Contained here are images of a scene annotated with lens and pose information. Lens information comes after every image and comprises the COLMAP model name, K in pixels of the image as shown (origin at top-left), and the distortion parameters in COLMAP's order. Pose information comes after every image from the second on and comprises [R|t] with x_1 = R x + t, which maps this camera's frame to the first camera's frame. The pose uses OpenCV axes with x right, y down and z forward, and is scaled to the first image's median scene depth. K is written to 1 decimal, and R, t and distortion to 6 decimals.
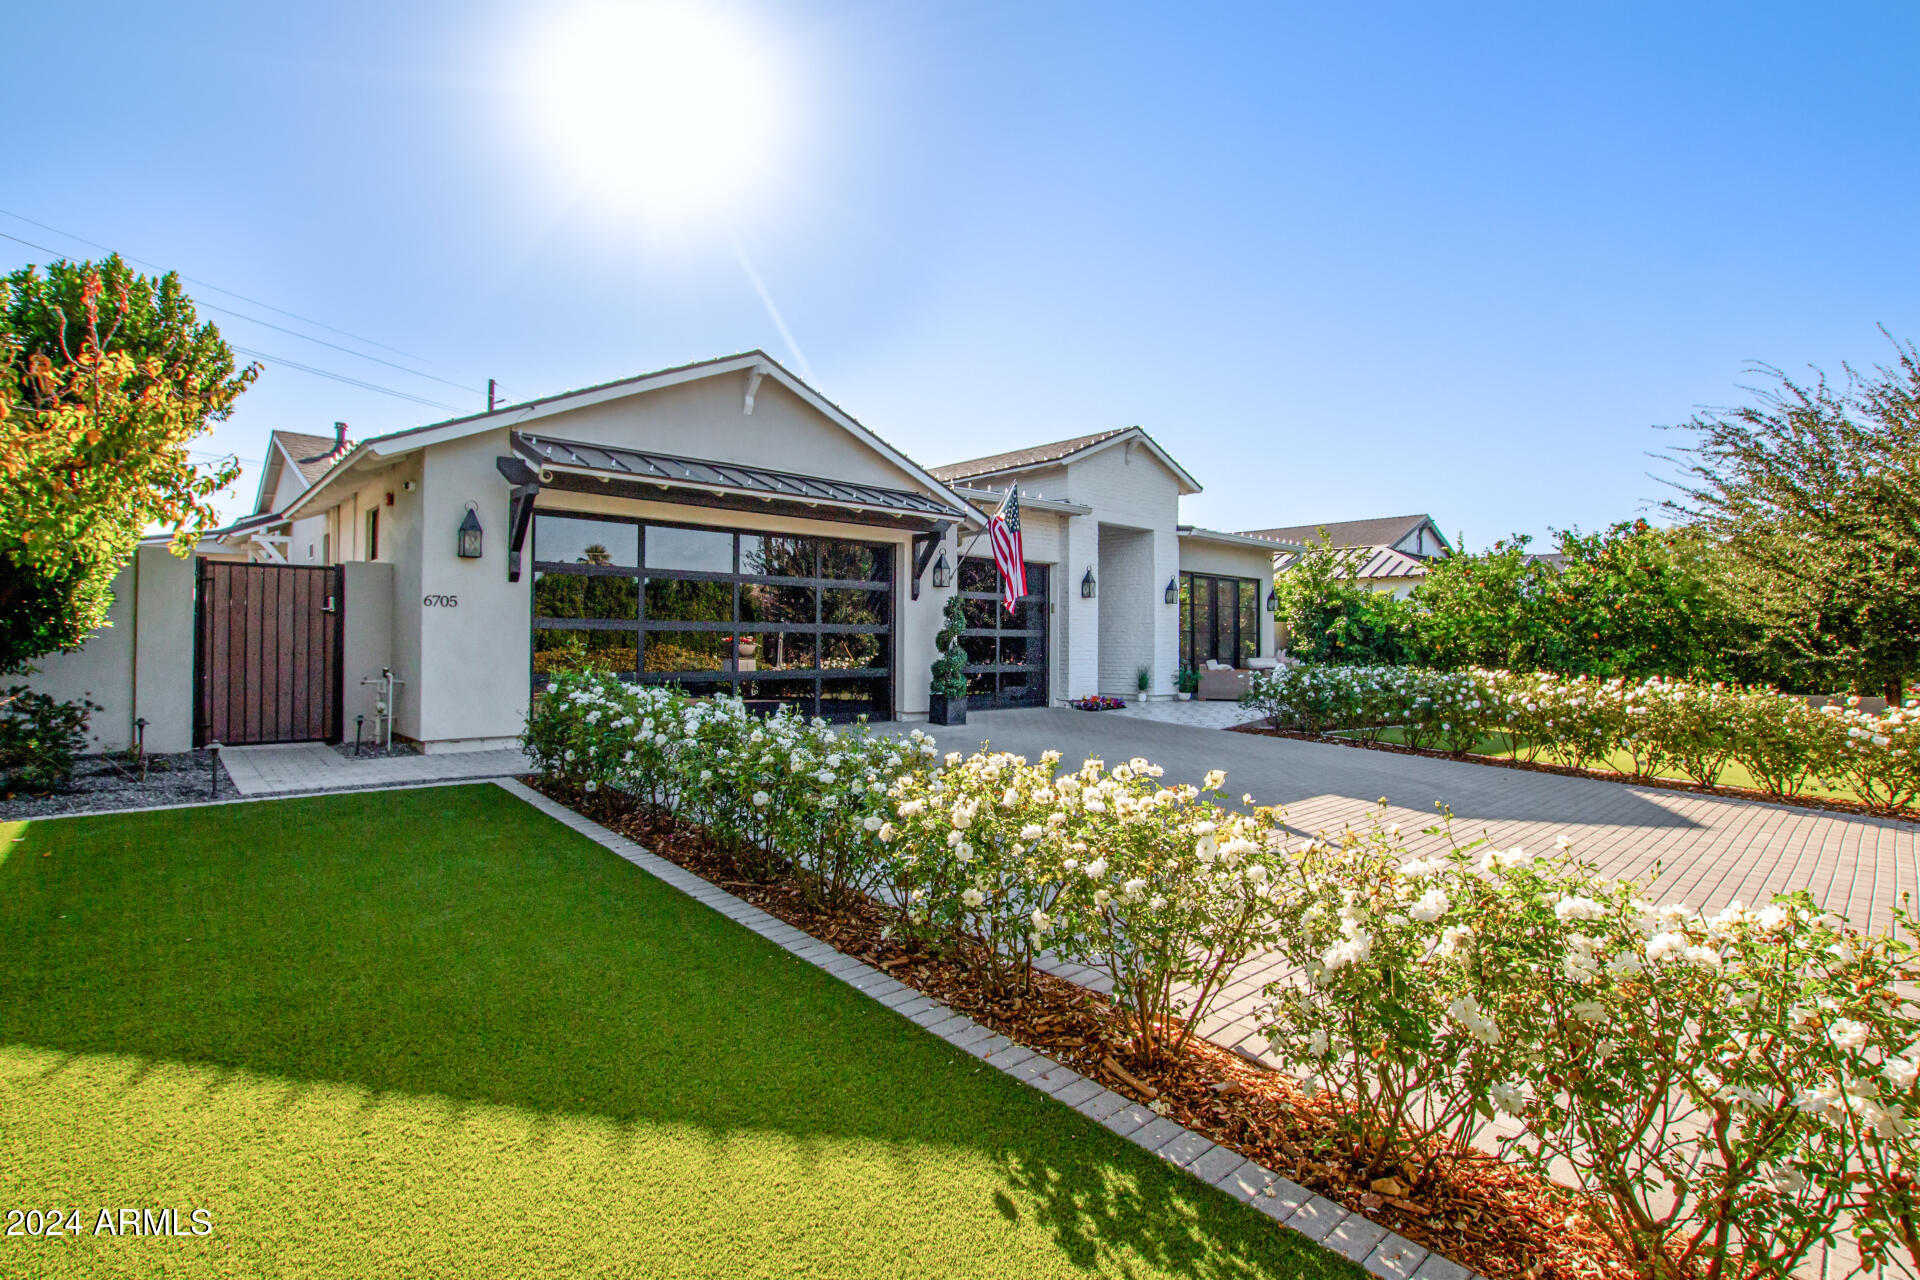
lens RADIAL K [[880.6, 0, 954.9], [0, 880.6, 628.7], [0, 0, 1]] dist [0.008800, -0.004129]
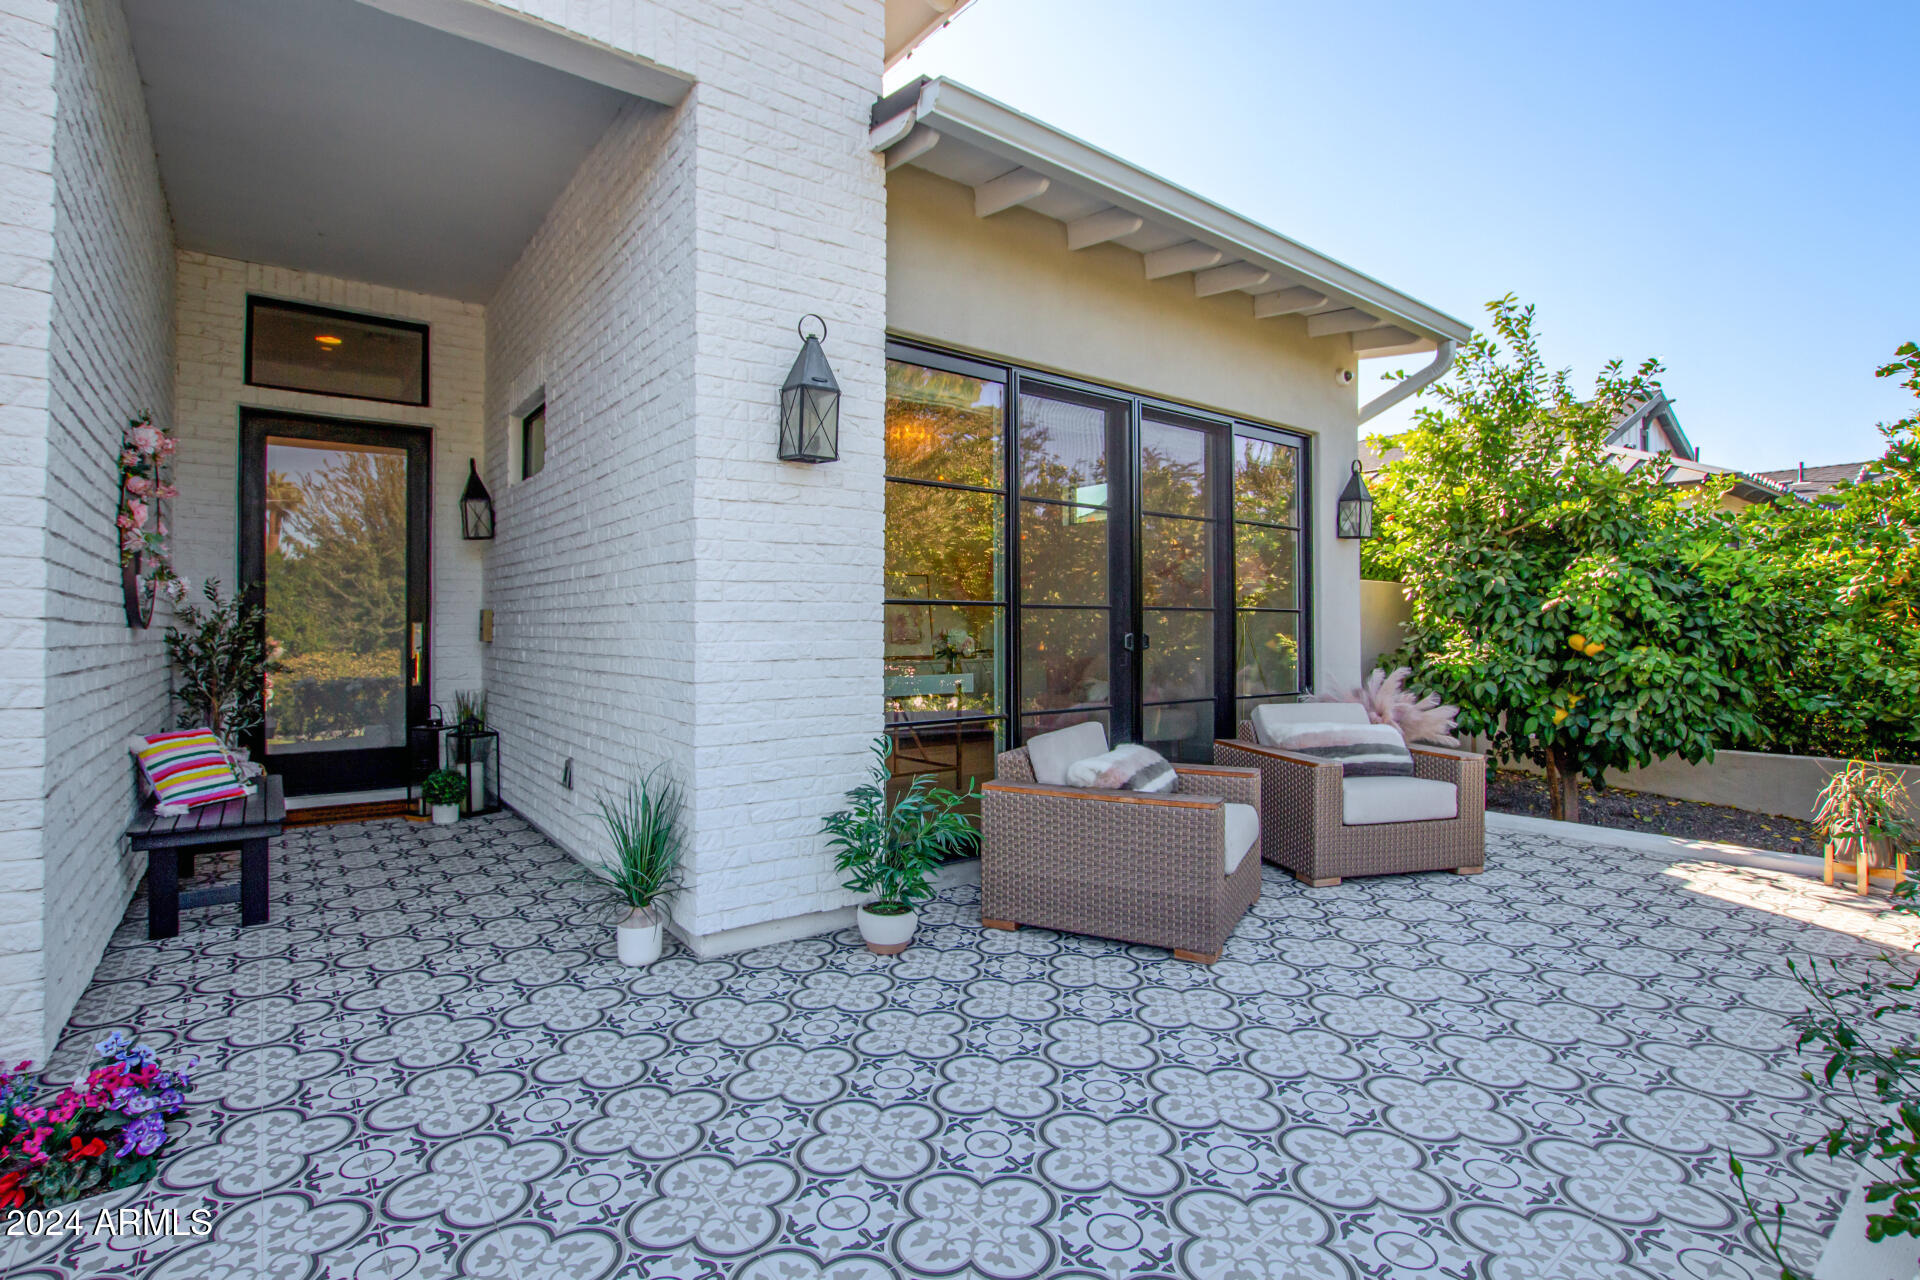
lens RADIAL K [[898.2, 0, 957.1], [0, 898.2, 628.5], [0, 0, 1]] dist [0.002147, -0.000101]
pose [[0.996258, -0.007239, -0.086128, 0.253102], [0.008838, 0.999795, 0.018202, 0.004386], [0.085979, -0.018896, 0.996118, 0.686335]]
